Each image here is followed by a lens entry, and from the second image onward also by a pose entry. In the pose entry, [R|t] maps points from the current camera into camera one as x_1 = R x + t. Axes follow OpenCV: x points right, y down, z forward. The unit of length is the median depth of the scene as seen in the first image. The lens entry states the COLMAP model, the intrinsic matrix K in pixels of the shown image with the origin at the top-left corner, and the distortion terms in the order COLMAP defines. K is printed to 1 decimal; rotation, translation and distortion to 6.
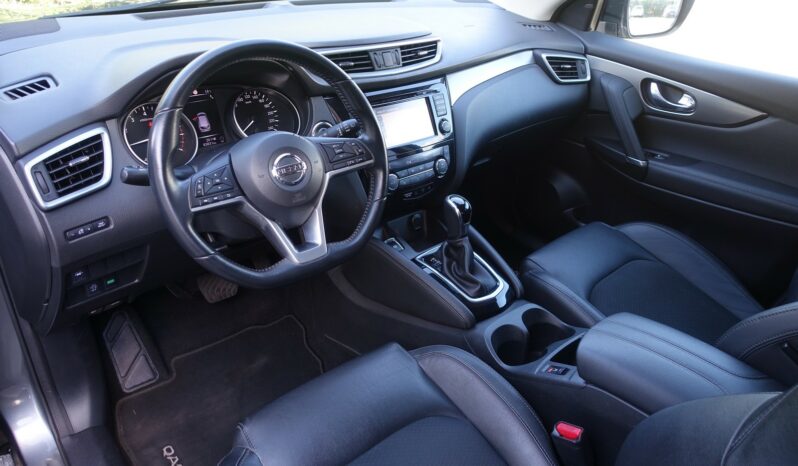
lens RADIAL K [[554.6, 0, 399.0], [0, 554.6, 233.0], [0, 0, 1]] dist [-0.002532, -0.002898]
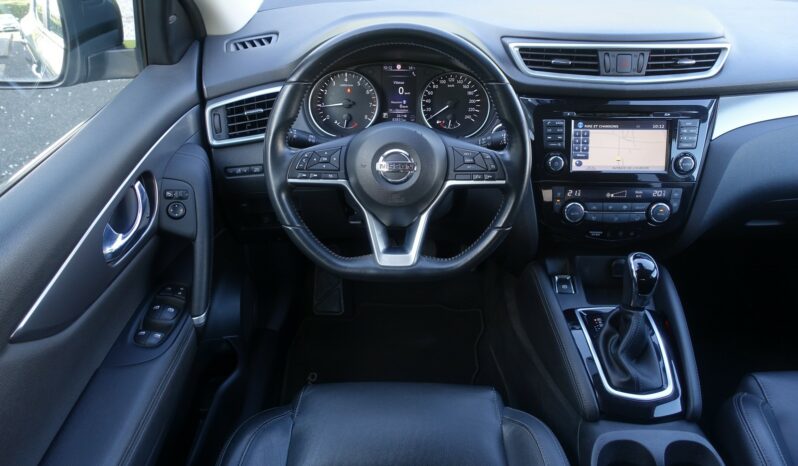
lens RADIAL K [[554.6, 0, 399.0], [0, 554.6, 233.0], [0, 0, 1]] dist [-0.002532, -0.002898]
pose [[0.748431, 0.331168, -0.574613, 0.277656], [-0.297572, 0.941982, 0.155308, -0.114539], [0.592708, 0.054752, 0.803555, 0.190809]]
